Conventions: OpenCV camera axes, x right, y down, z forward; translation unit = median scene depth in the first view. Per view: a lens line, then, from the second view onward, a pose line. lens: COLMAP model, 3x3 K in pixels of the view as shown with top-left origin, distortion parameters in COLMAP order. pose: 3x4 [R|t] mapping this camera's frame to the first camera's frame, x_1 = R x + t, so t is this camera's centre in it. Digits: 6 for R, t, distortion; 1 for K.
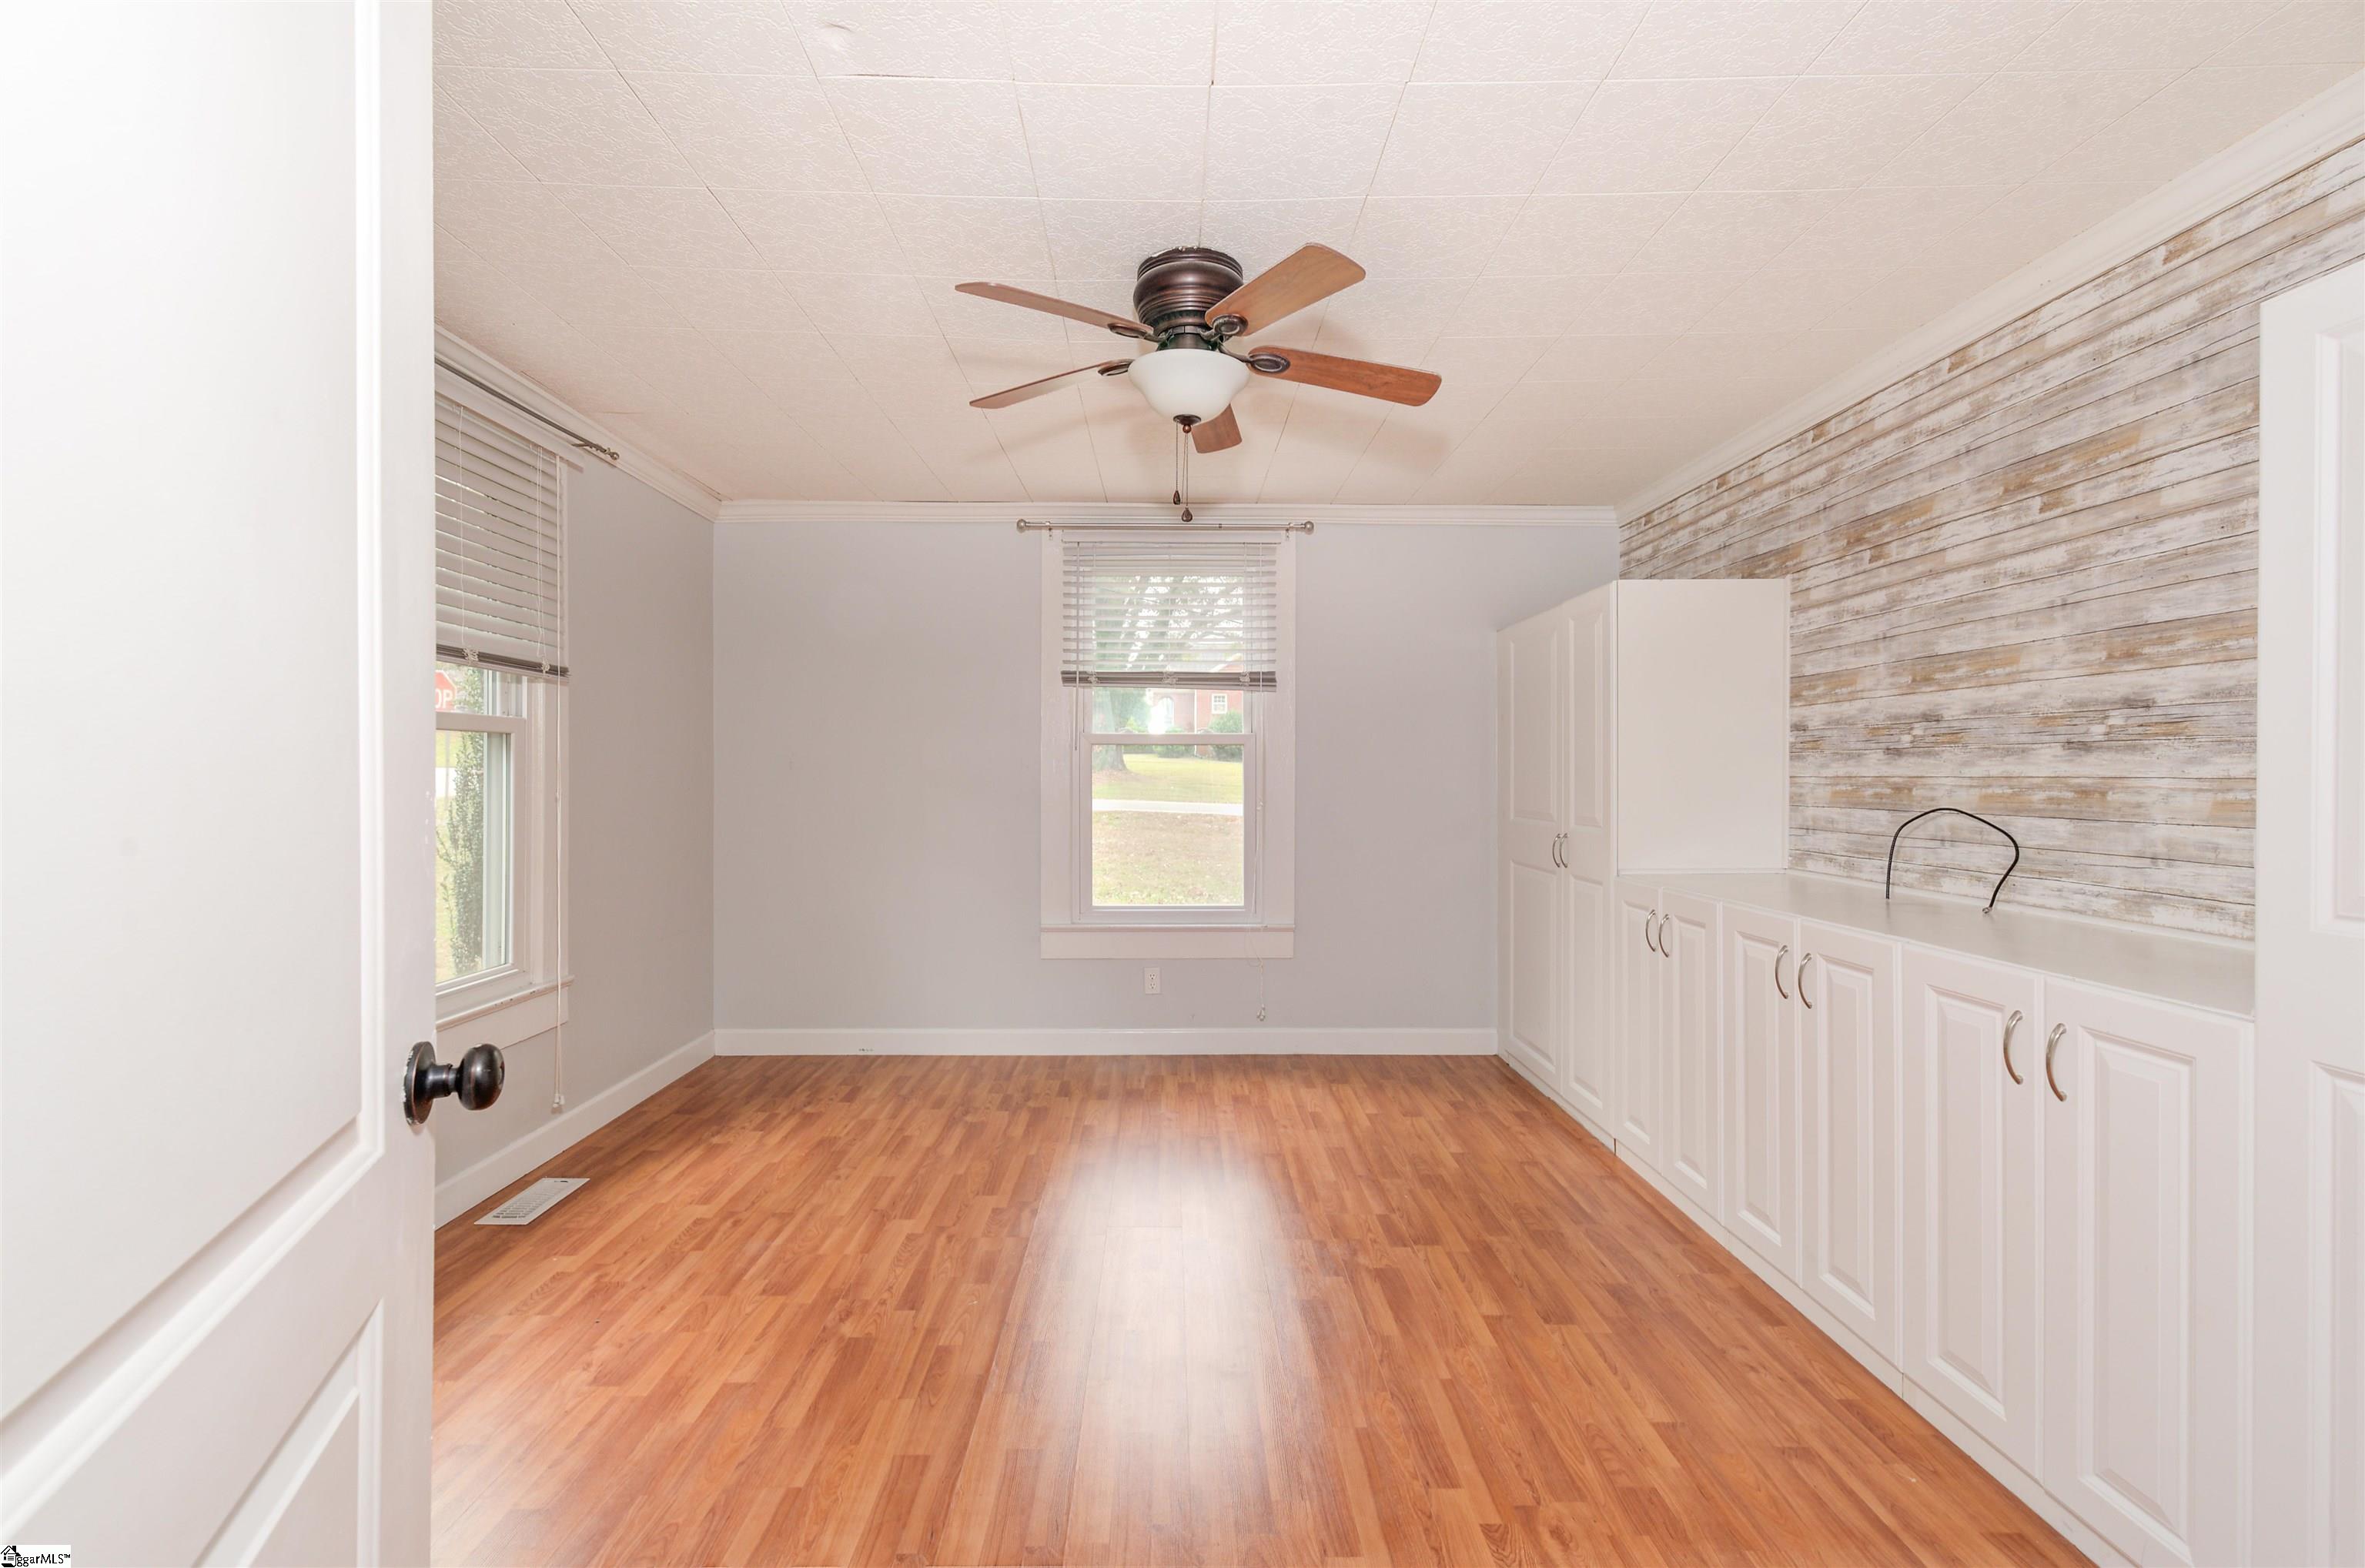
lens RADIAL K [[1014.1, 0, 1182.5], [0, 1014.1, 784.0], [0, 0, 1]] dist [0.011995, 0.000000]
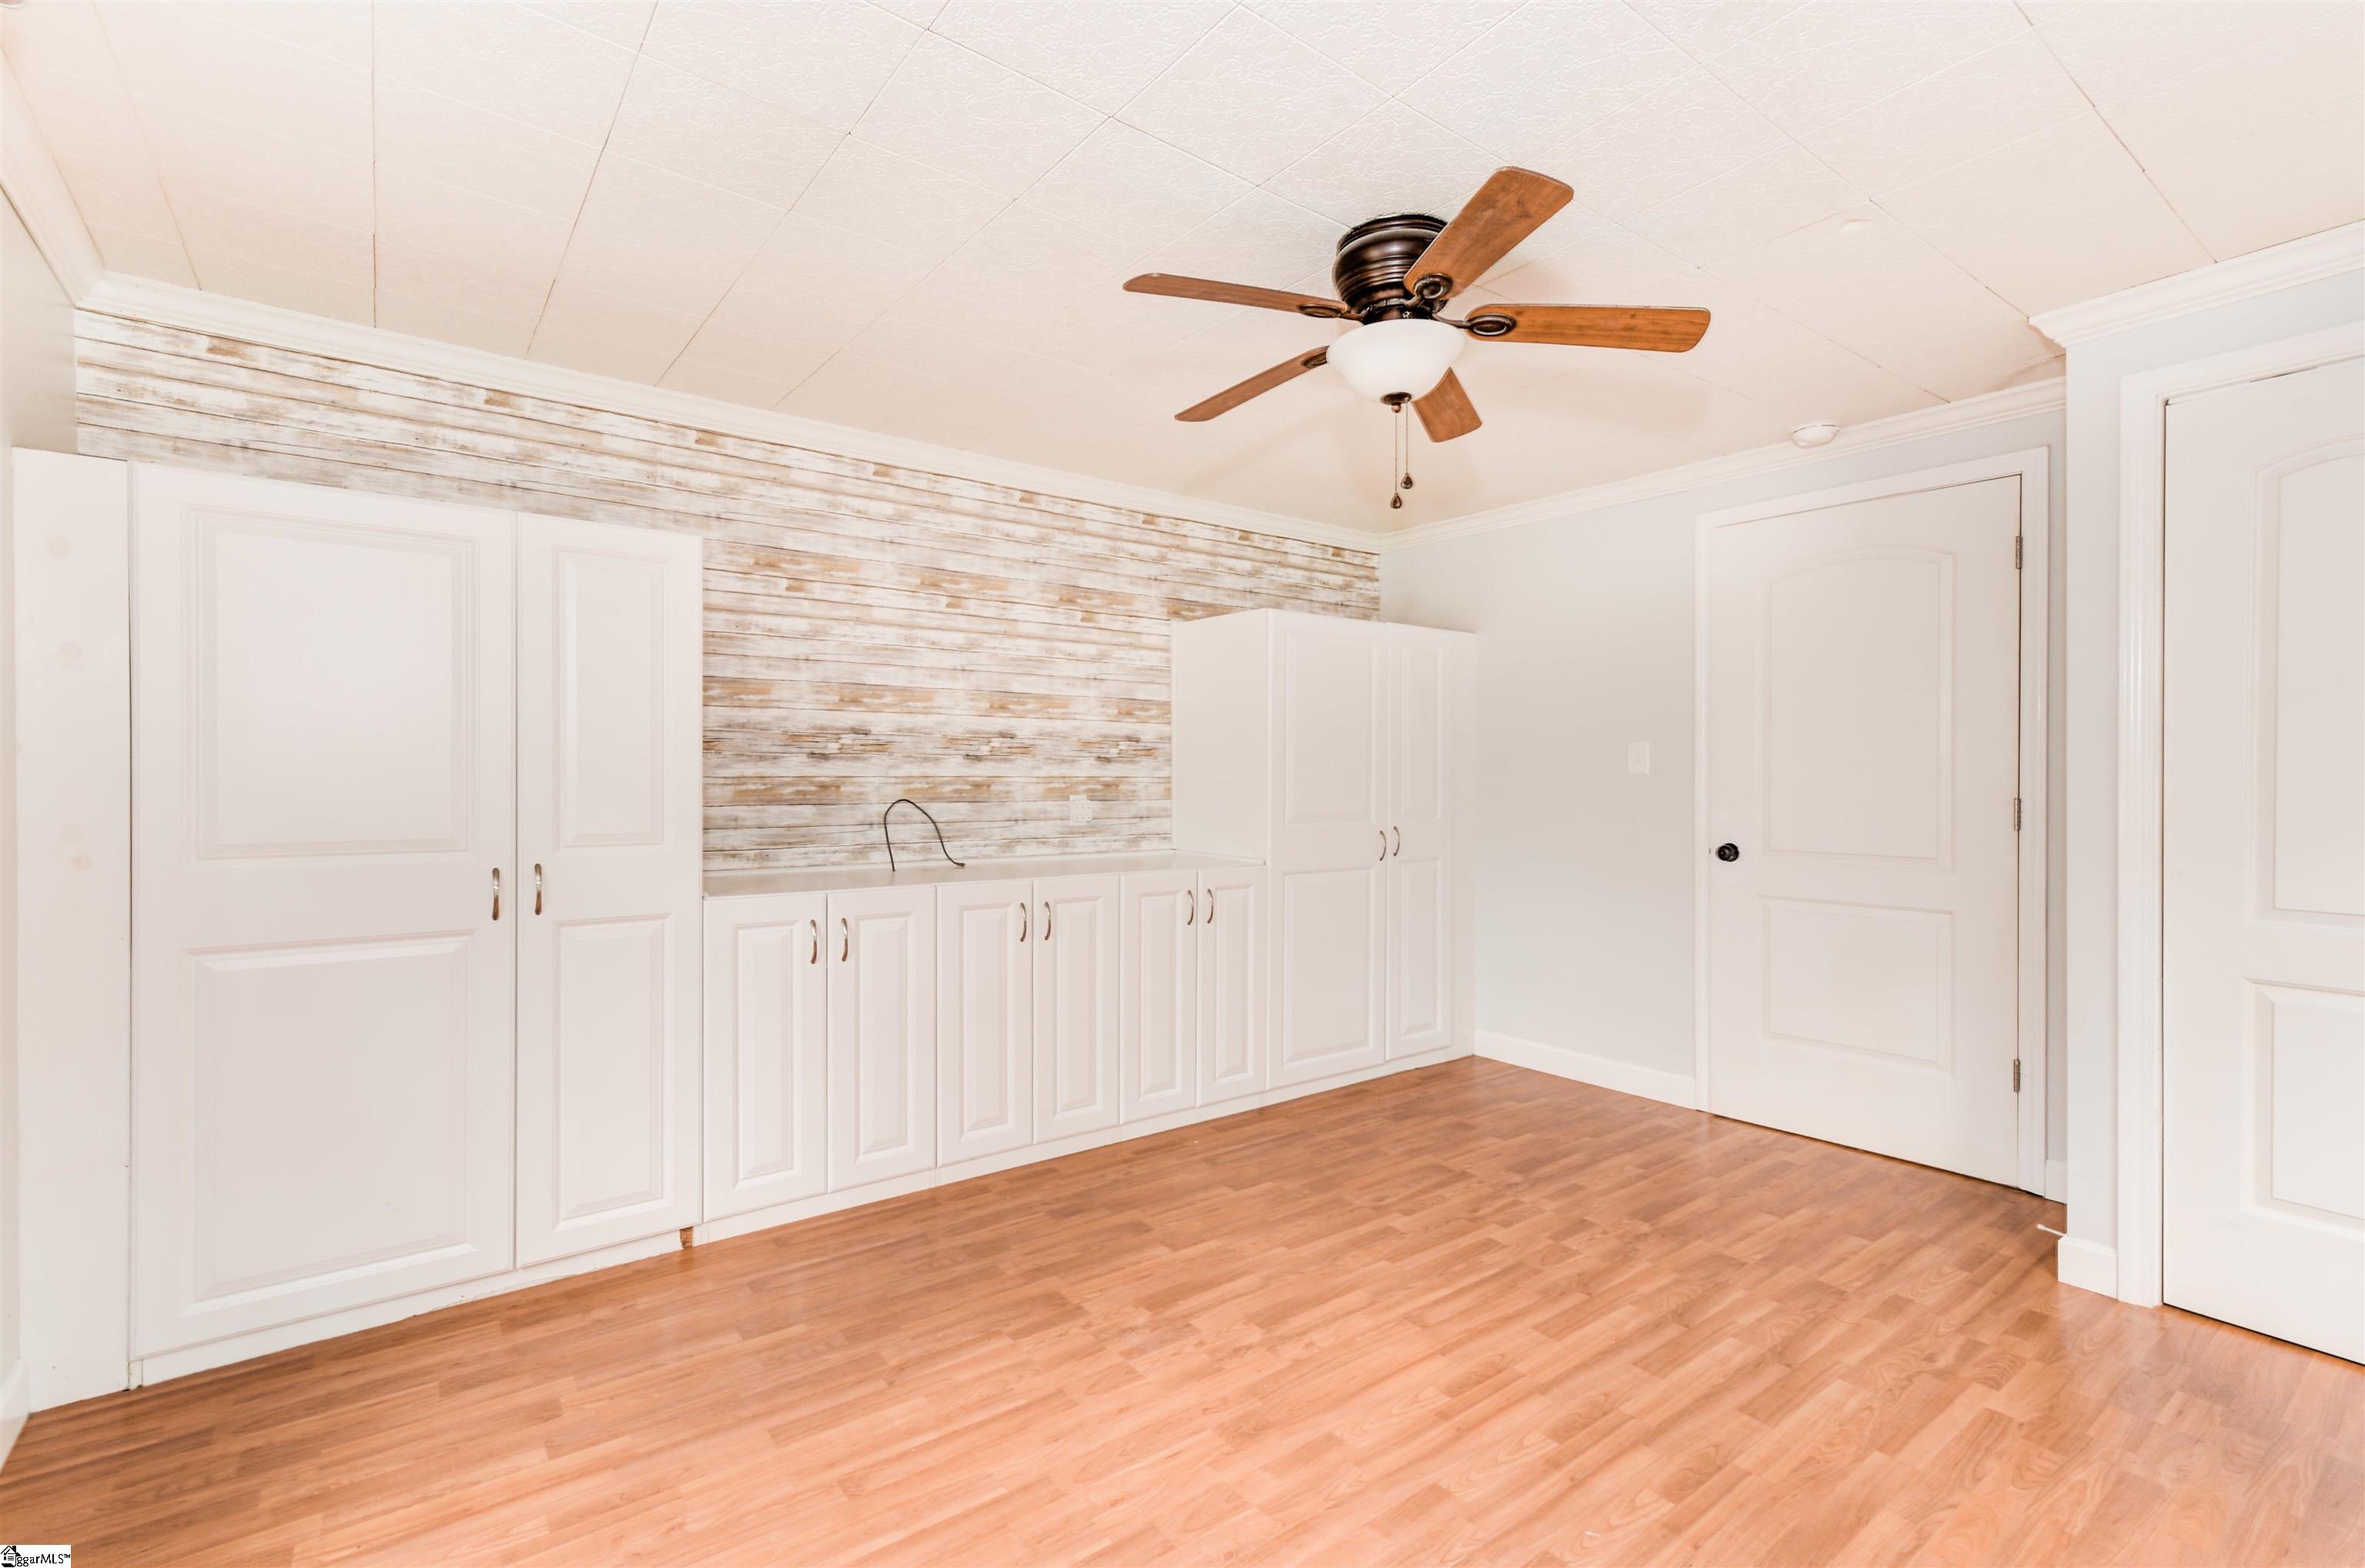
lens RADIAL K [[936.8, 0, 1177.0], [0, 936.8, 778.1], [0, 0, 1]] dist [0.002207, -0.000181]
pose [[-0.544428, -0.000685, 0.838807, -0.555137], [0.009253, 0.999934, 0.006823, -0.010884], [-0.838756, 0.011476, -0.544386, 1.490945]]
